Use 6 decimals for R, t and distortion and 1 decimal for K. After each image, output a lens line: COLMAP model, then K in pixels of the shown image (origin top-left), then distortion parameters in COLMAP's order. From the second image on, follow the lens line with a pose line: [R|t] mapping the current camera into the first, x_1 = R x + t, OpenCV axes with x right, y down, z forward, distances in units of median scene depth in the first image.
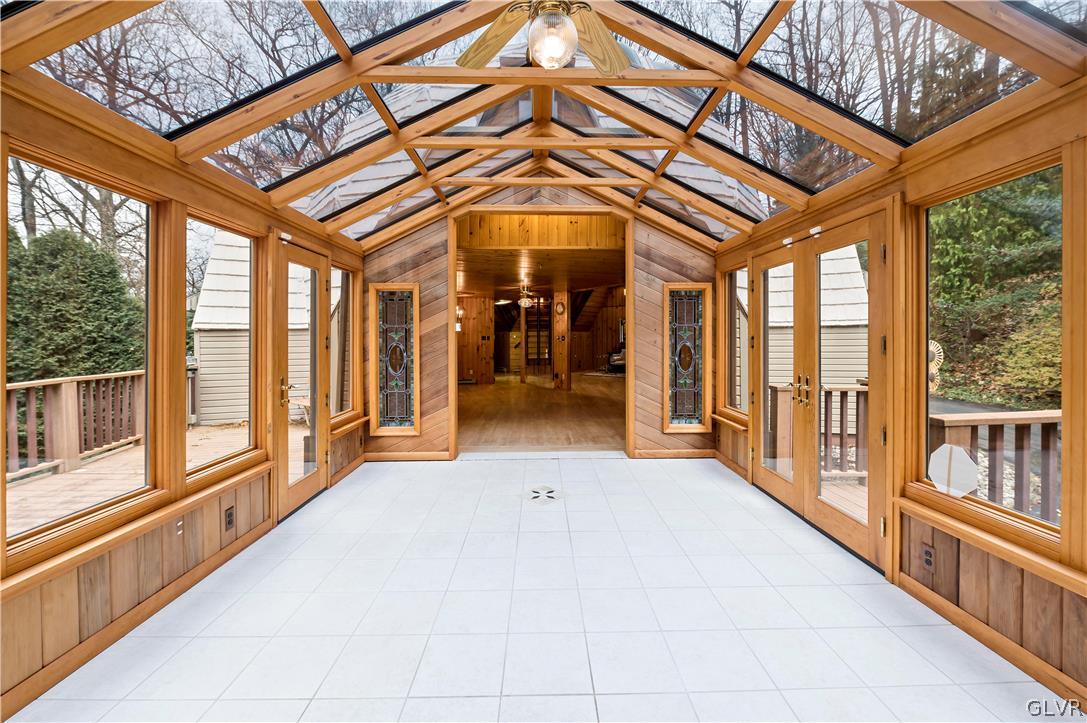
lens RADIAL K [[442.1, 0, 543.5], [0, 442.1, 339.2], [0, 0, 1]] dist [-0.002231, -0.000340]
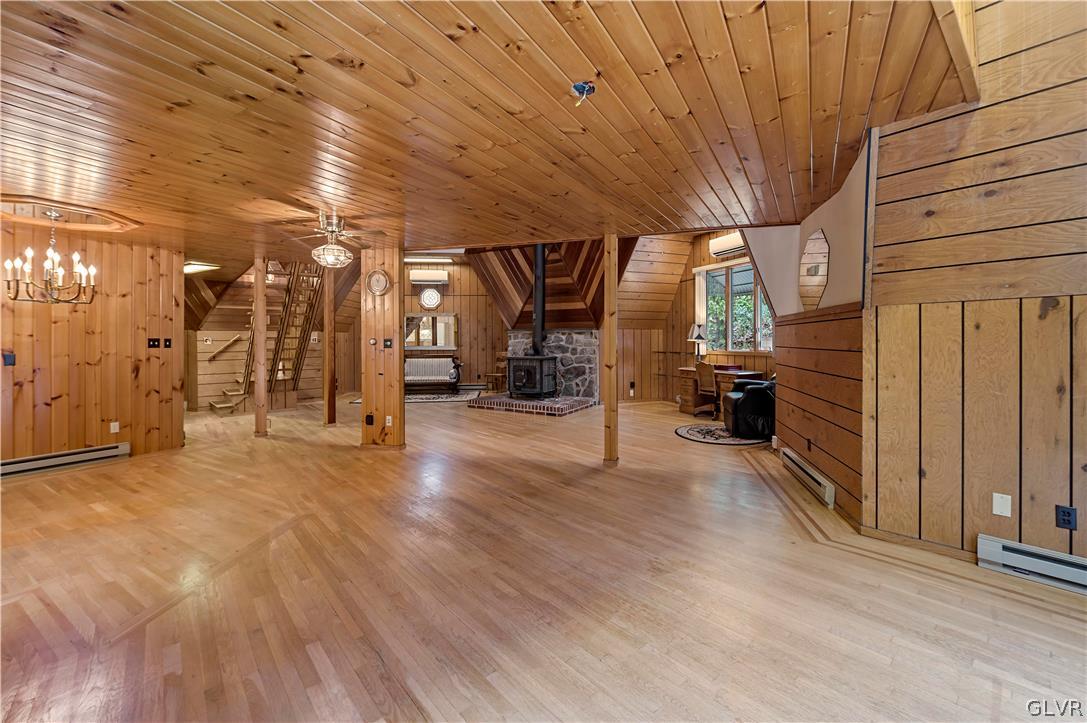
lens RADIAL K [[442.1, 0, 543.5], [0, 442.1, 339.2], [0, 0, 1]] dist [-0.002231, -0.000340]
pose [[0.771153, 0.002408, 0.636645, -0.115916], [0.003508, 0.999962, -0.008032, -0.001687], [-0.636640, 0.008428, 0.771115, 0.437751]]
